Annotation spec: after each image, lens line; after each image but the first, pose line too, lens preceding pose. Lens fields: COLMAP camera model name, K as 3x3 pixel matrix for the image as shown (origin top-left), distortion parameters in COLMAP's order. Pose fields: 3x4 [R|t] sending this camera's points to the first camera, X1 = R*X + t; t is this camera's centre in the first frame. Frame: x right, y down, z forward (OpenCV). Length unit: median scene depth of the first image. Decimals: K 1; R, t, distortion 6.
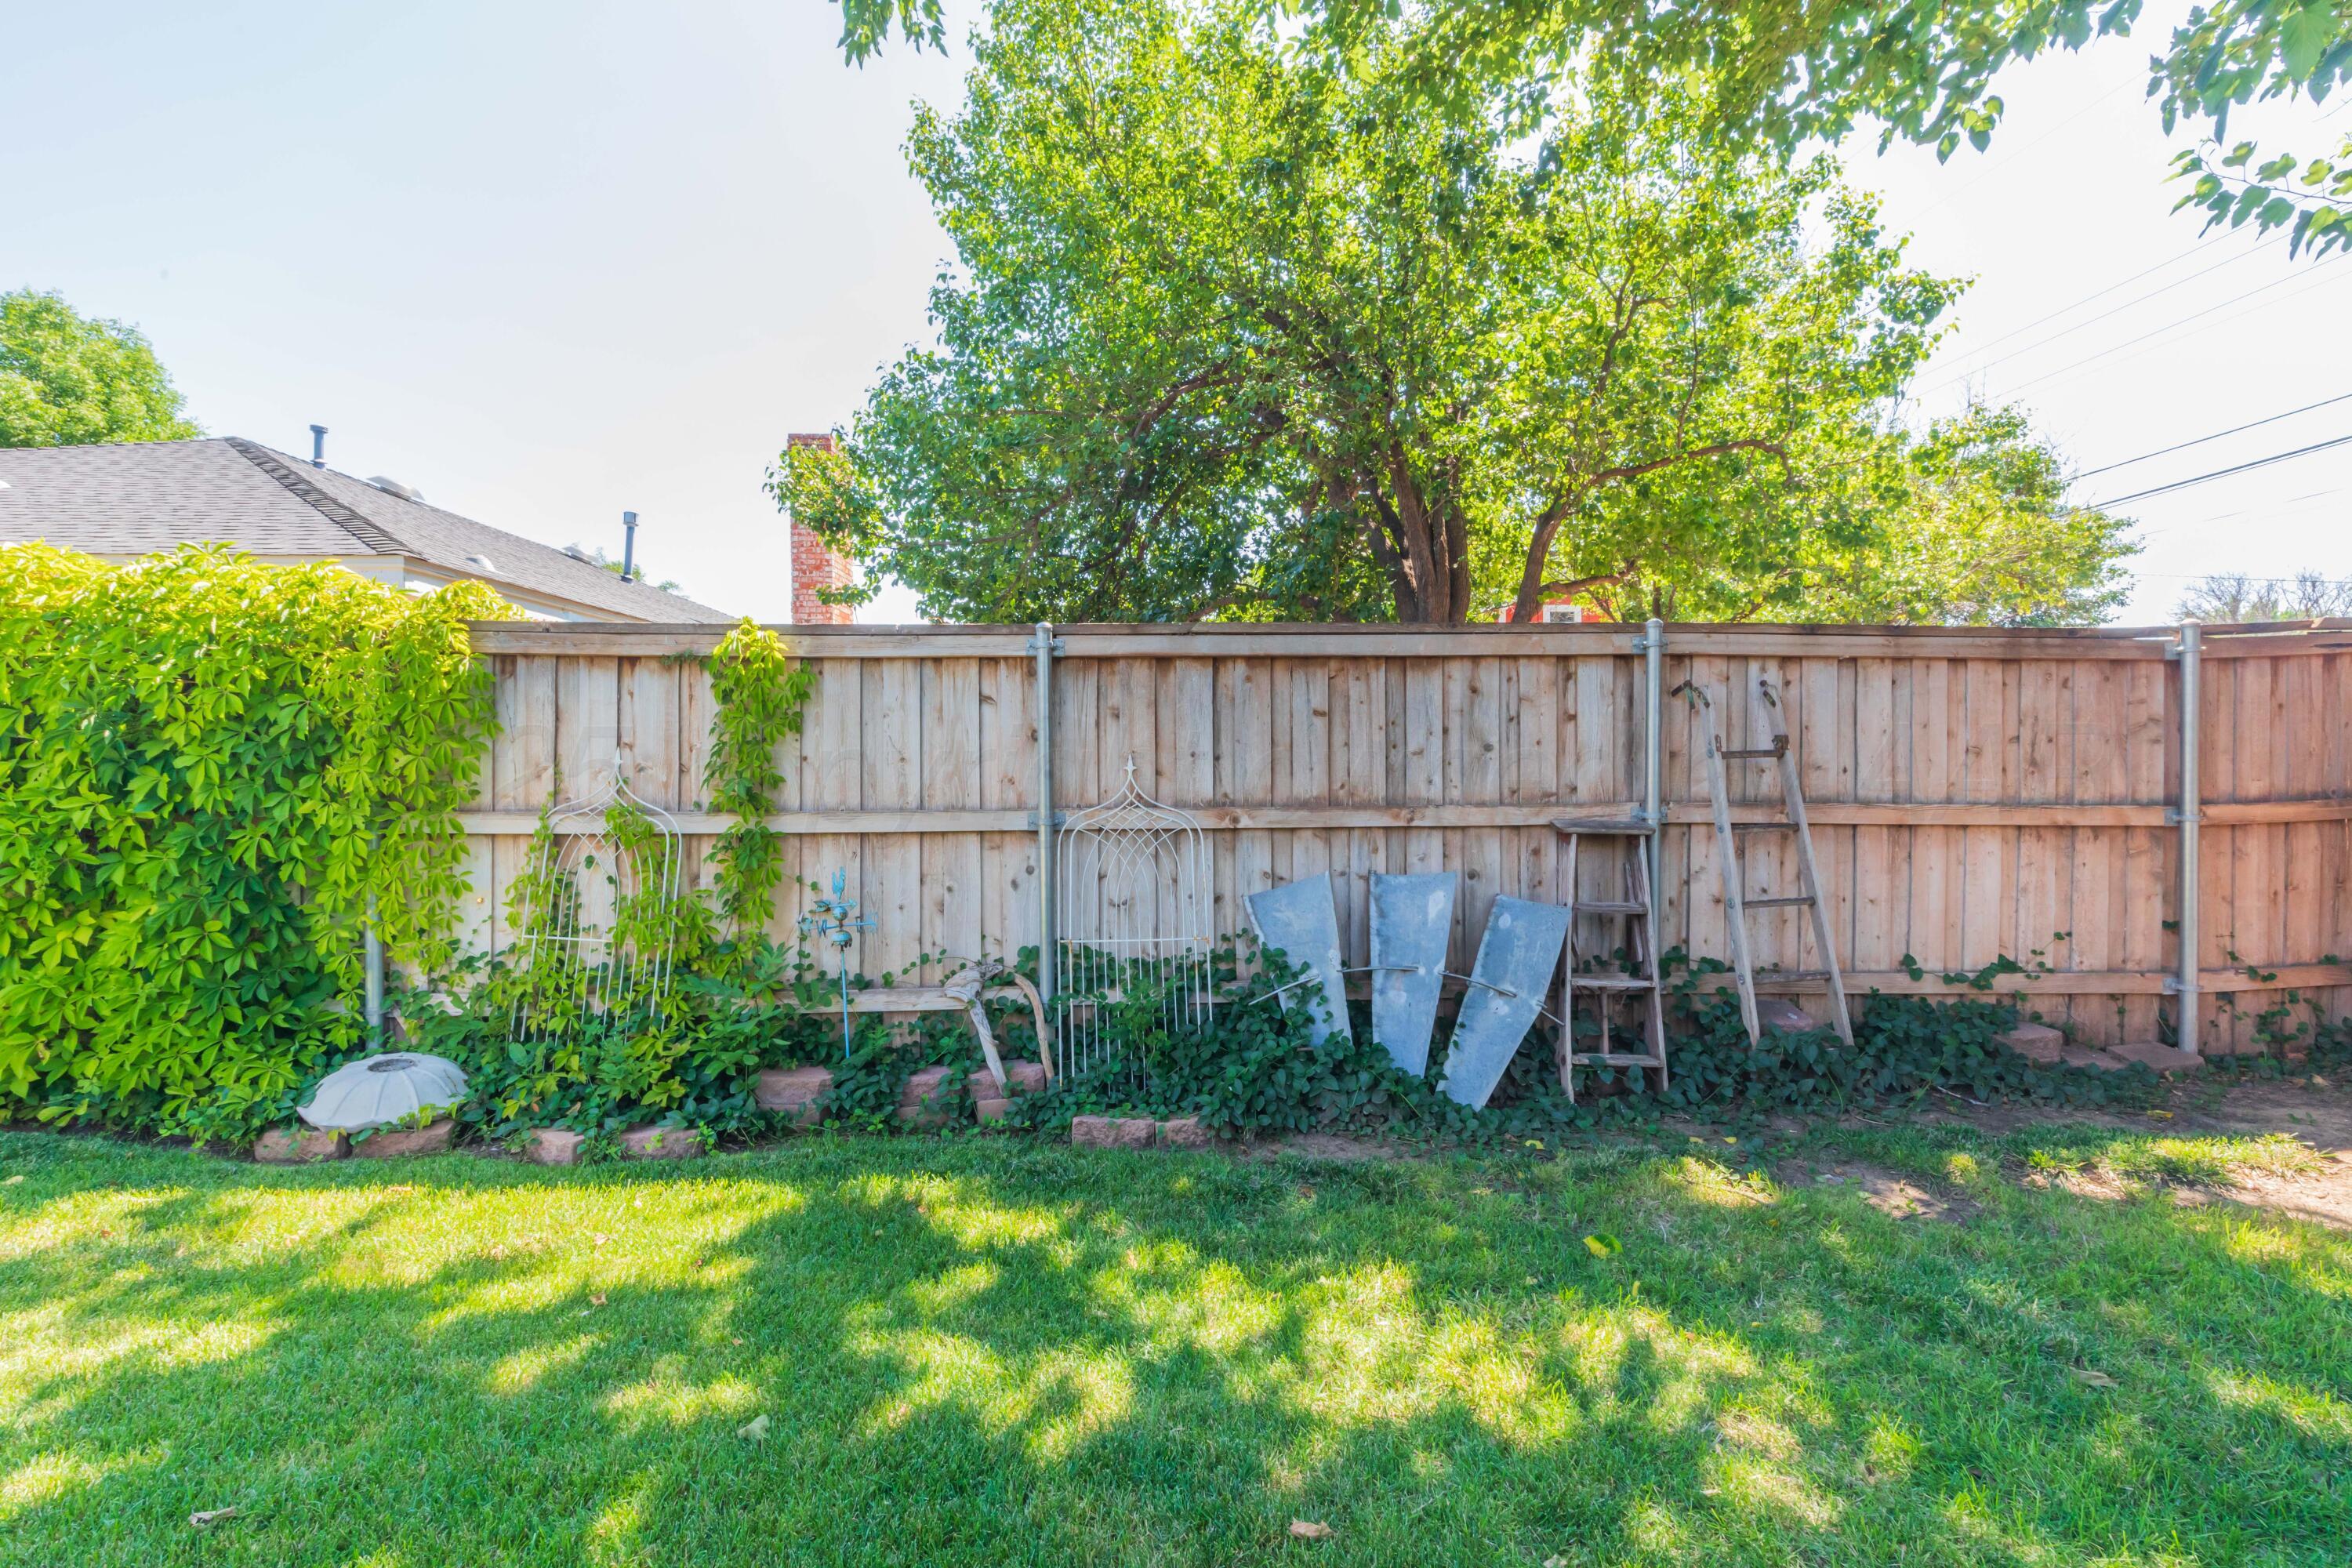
lens RADIAL K [[1060.6, 0, 1191.5], [0, 1060.6, 759.8], [0, 0, 1]] dist [0.006756, 0.000101]
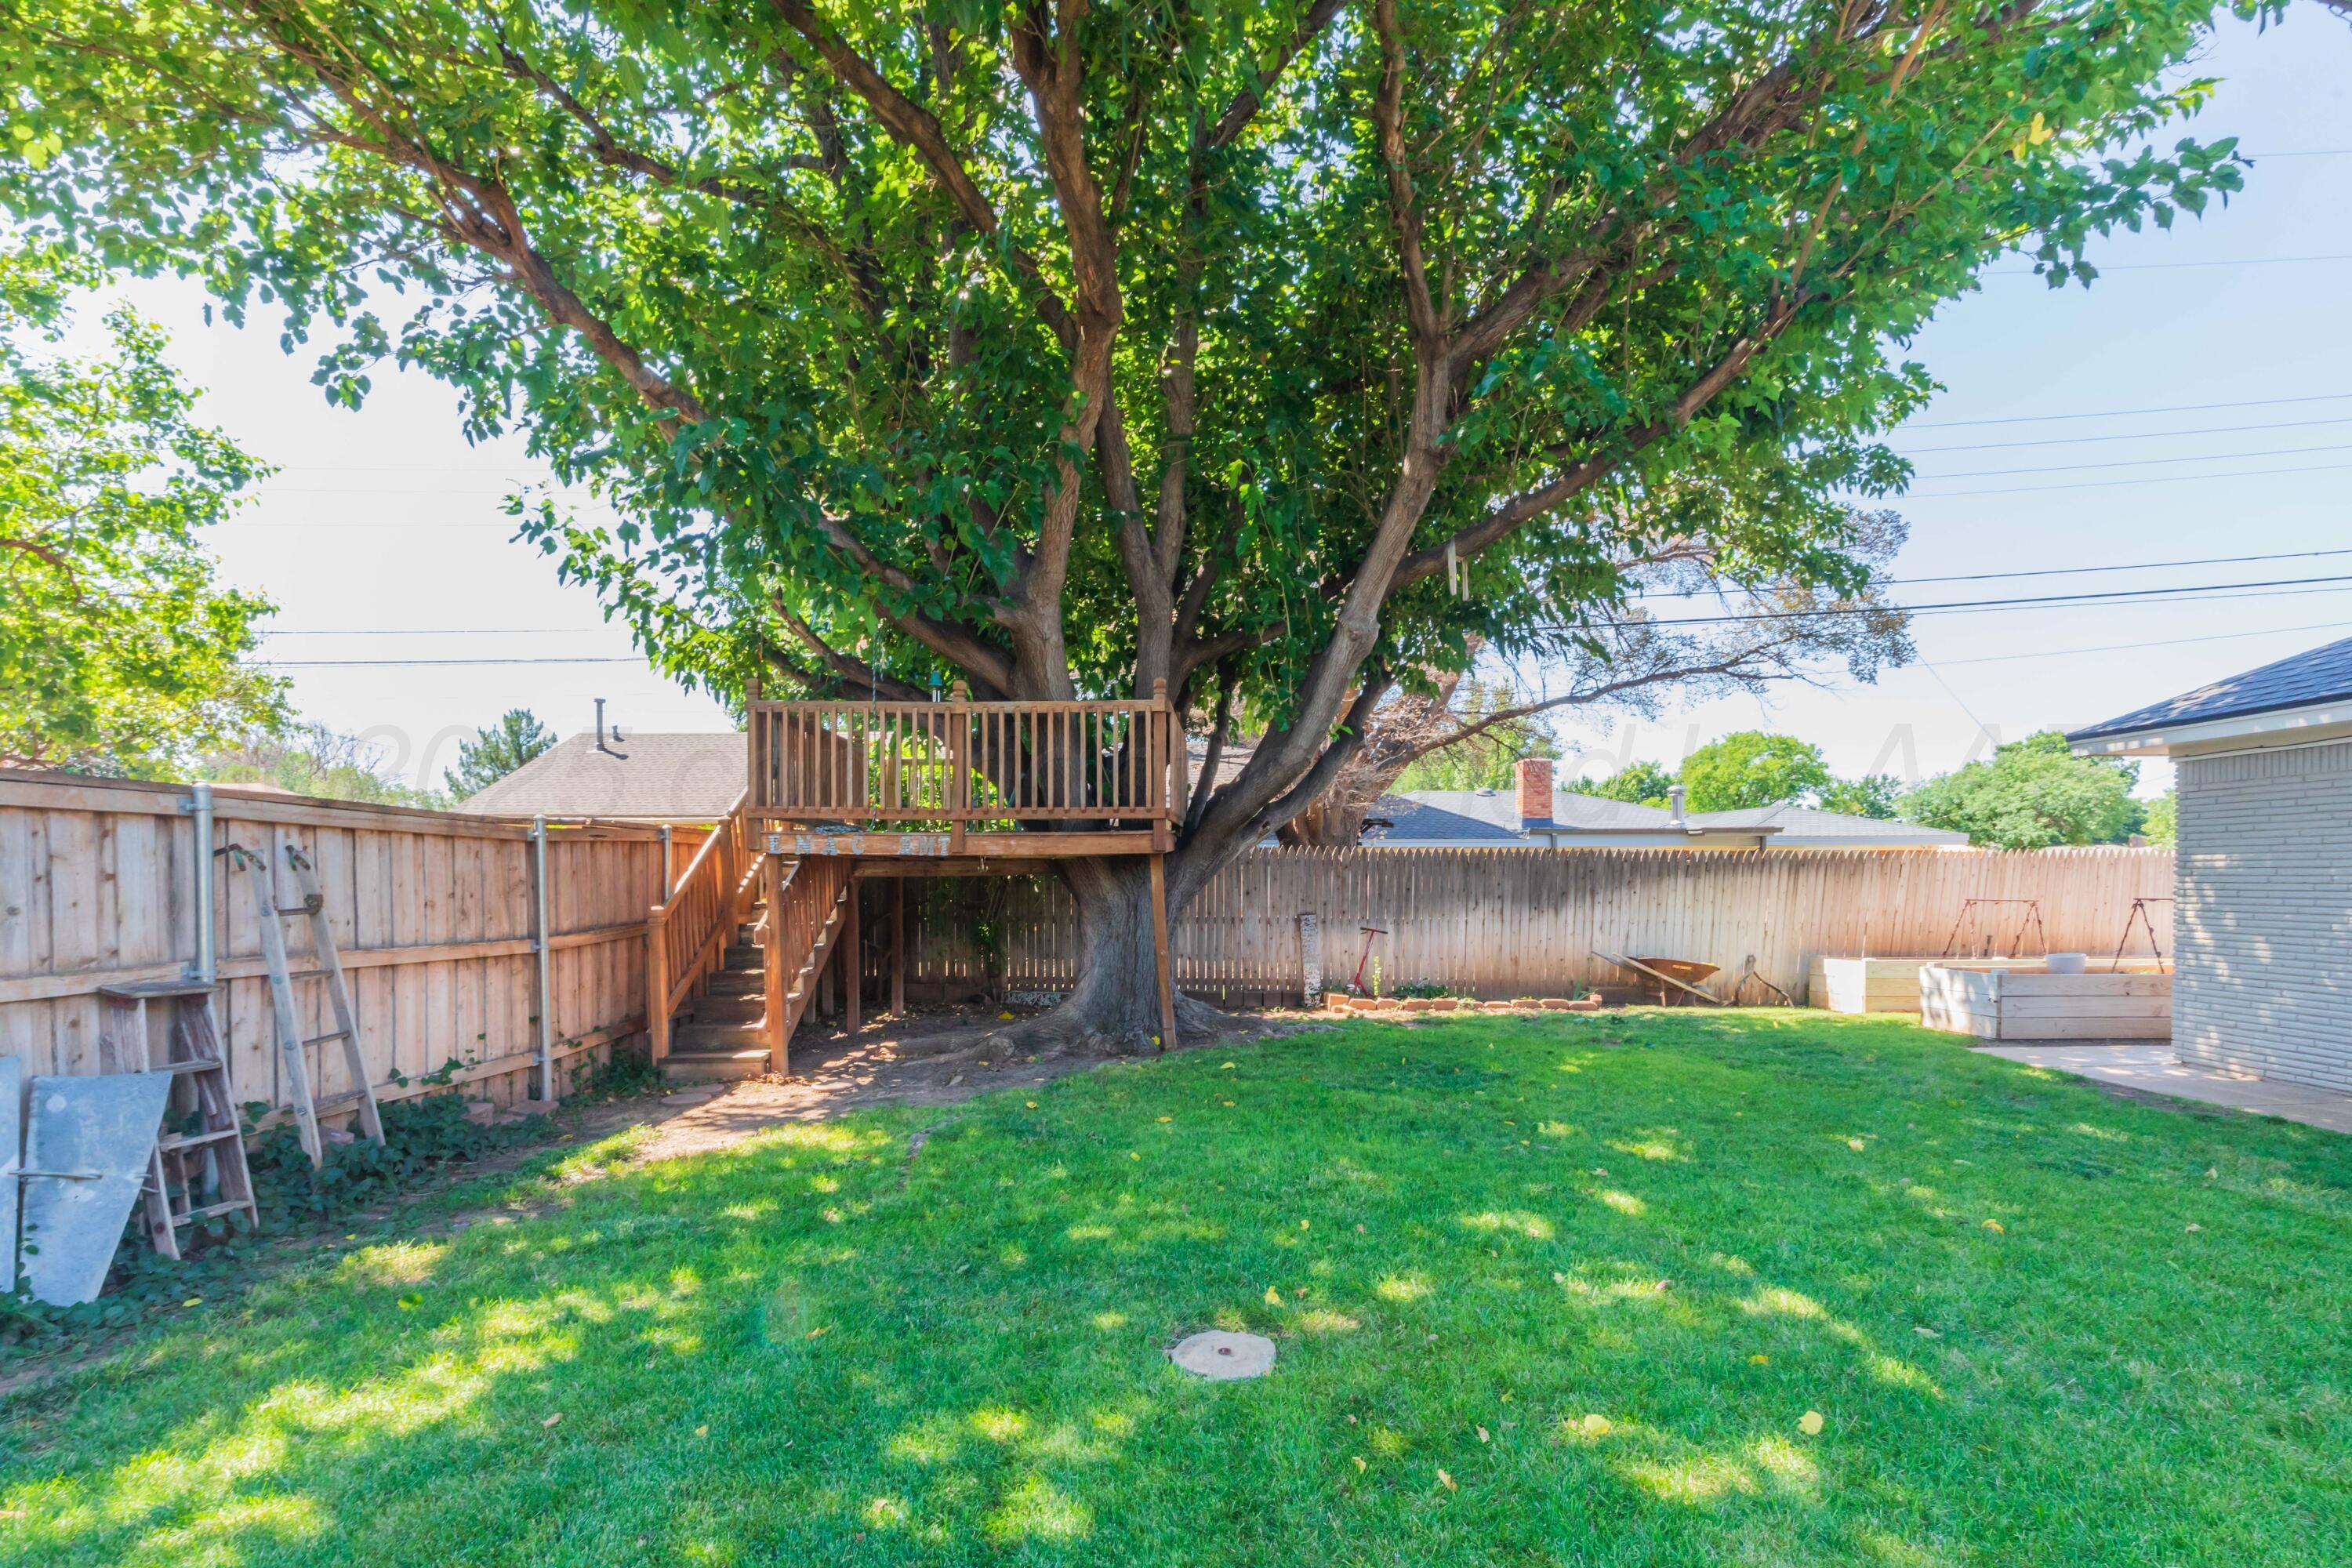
lens RADIAL K [[1060.6, 0, 1178.9], [0, 1060.6, 937.9], [0, 0, 1]] dist [0.006756, 0.000101]
pose [[0.080783, -0.049711, 0.995491, -0.512628], [0.001374, 0.998760, 0.049763, -0.032053], [-0.996731, -0.002652, 0.080751, -0.025696]]
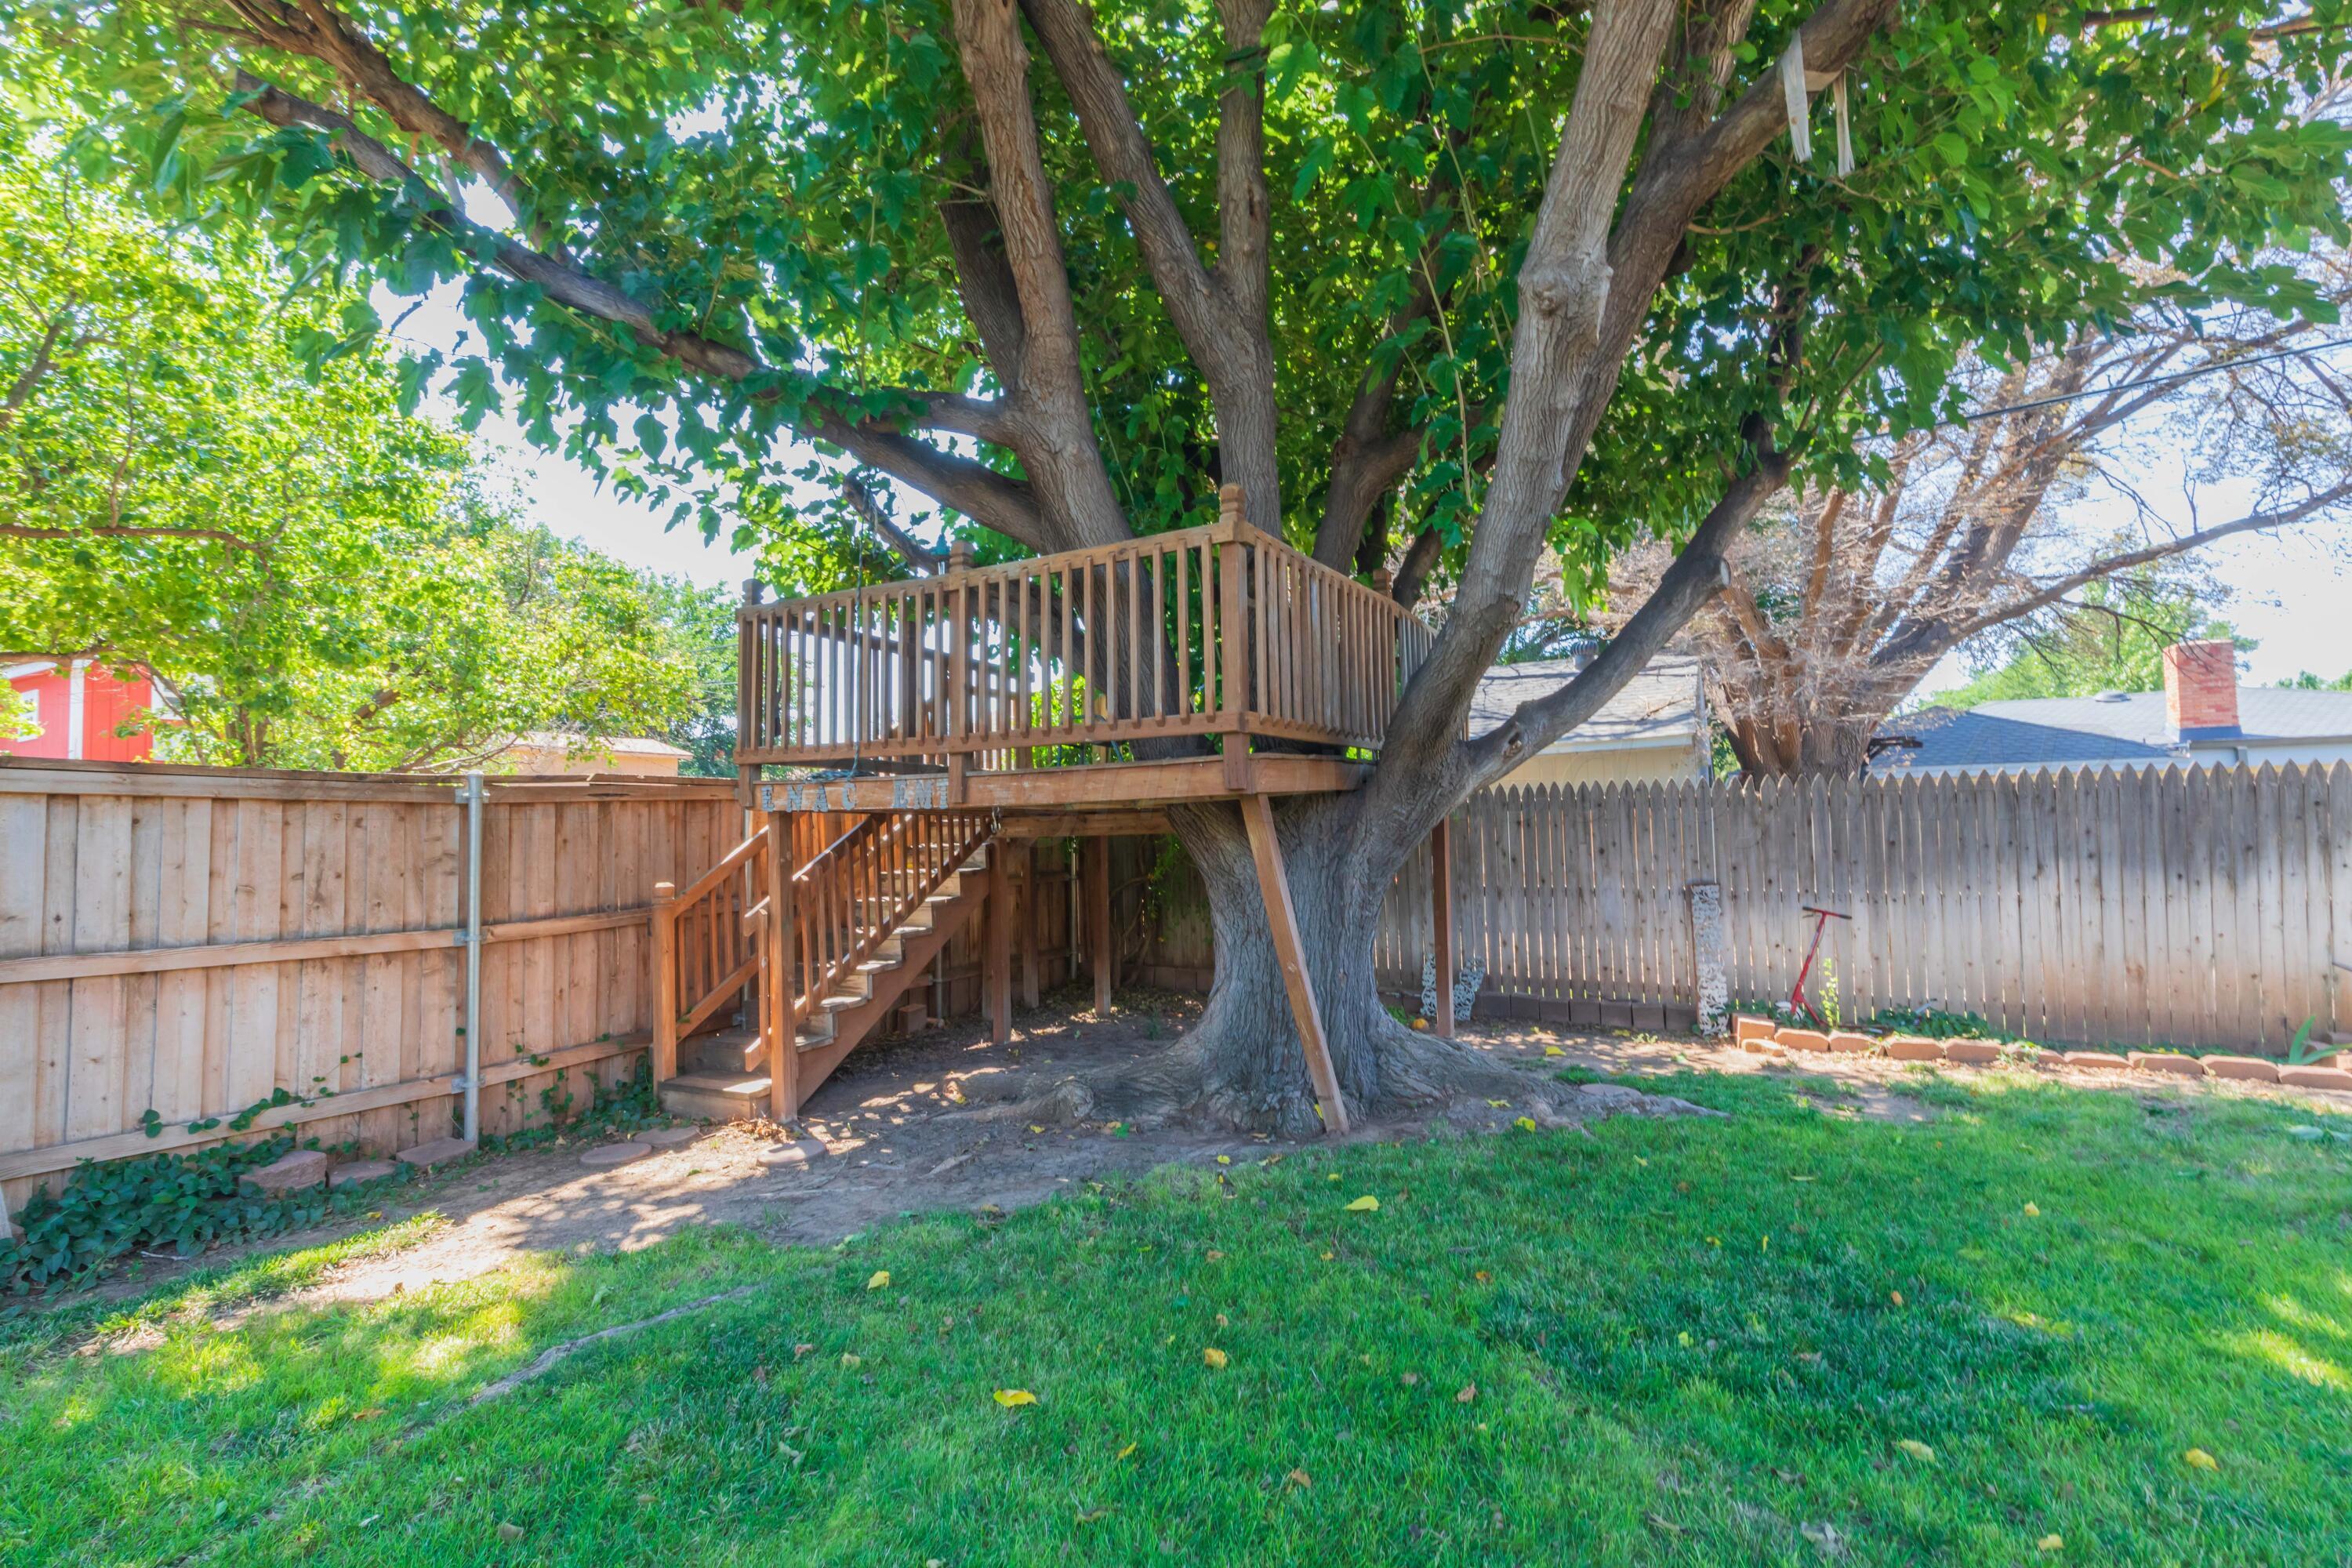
lens RADIAL K [[1060.6, 0, 1201.7], [0, 1060.6, 786.0], [0, 0, 1]] dist [0.006756, 0.000101]
pose [[0.504818, 0.036266, 0.862464, 0.326665], [0.016824, 0.998514, -0.051834, -0.039753], [-0.863062, 0.040677, 0.503458, -0.299810]]
